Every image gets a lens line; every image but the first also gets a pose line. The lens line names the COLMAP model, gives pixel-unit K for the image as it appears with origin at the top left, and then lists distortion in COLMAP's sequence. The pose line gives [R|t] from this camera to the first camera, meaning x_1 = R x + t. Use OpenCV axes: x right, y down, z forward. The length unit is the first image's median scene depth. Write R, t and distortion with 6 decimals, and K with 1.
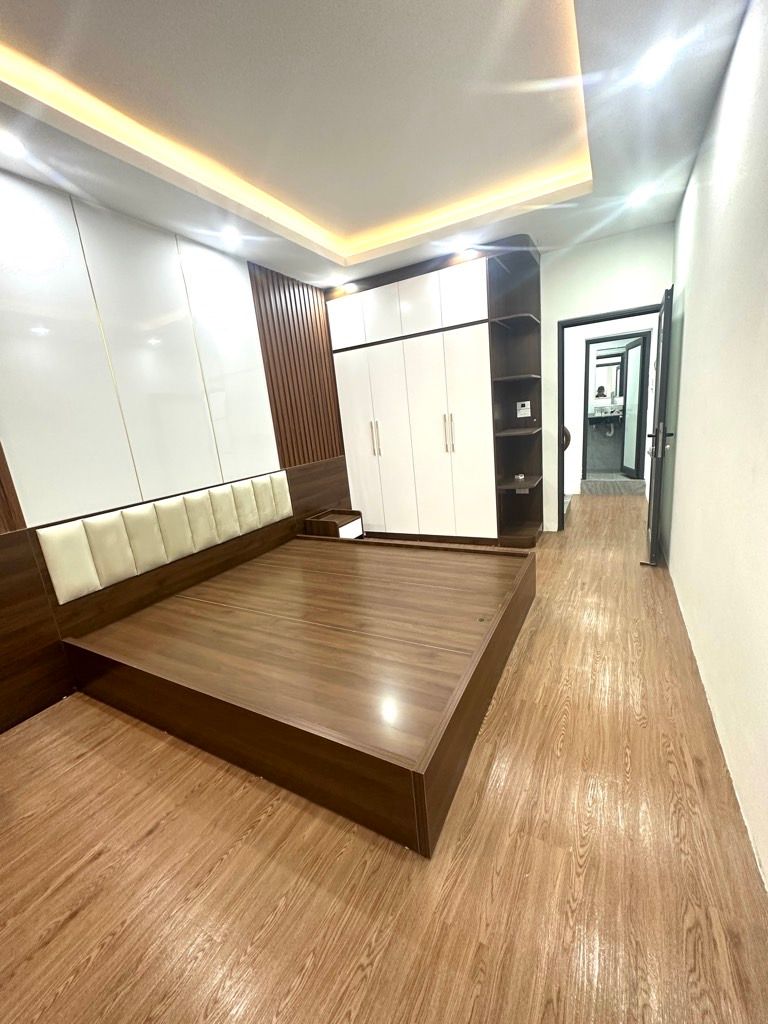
lens RADIAL K [[407.5, 0, 383.6], [0, 407.5, 511.0], [0, 0, 1]] dist [-0.001013, 0.000102]
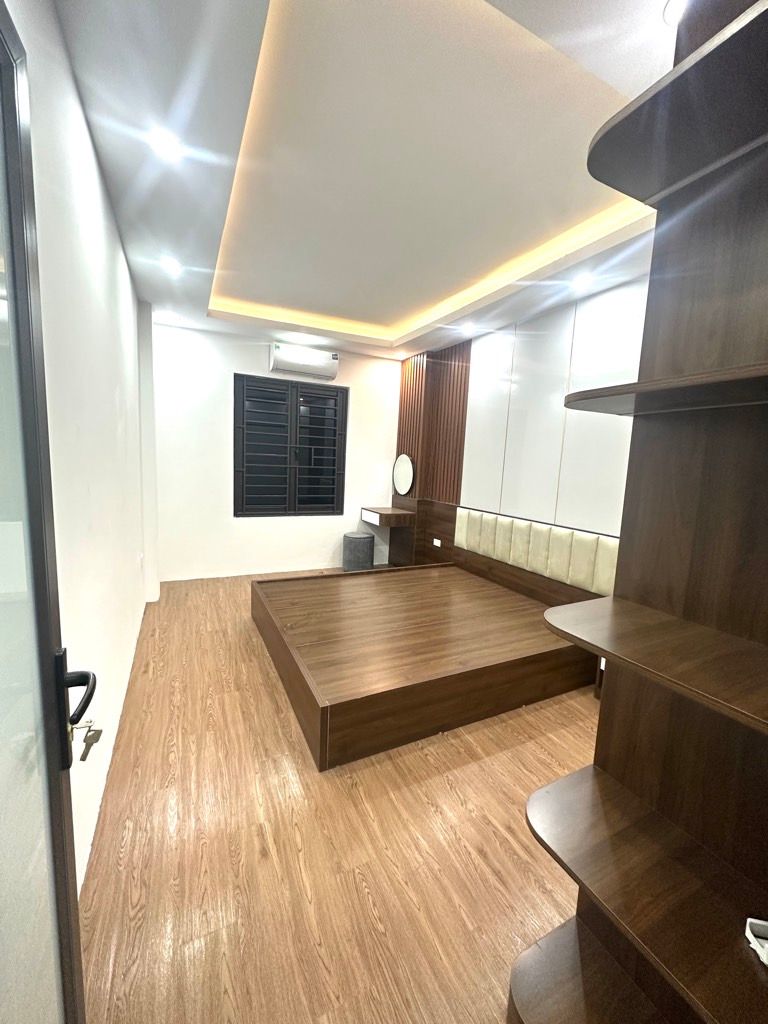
lens RADIAL K [[410.8, 0, 384.0], [0, 410.8, 512.0], [0, 0, 1]] dist [-0.006905, -0.000013]
pose [[-0.575673, 0.173526, -0.799055, 0.829087], [-0.180172, 0.926285, 0.330960, -0.439241], [0.797583, 0.334492, -0.501973, 1.392071]]
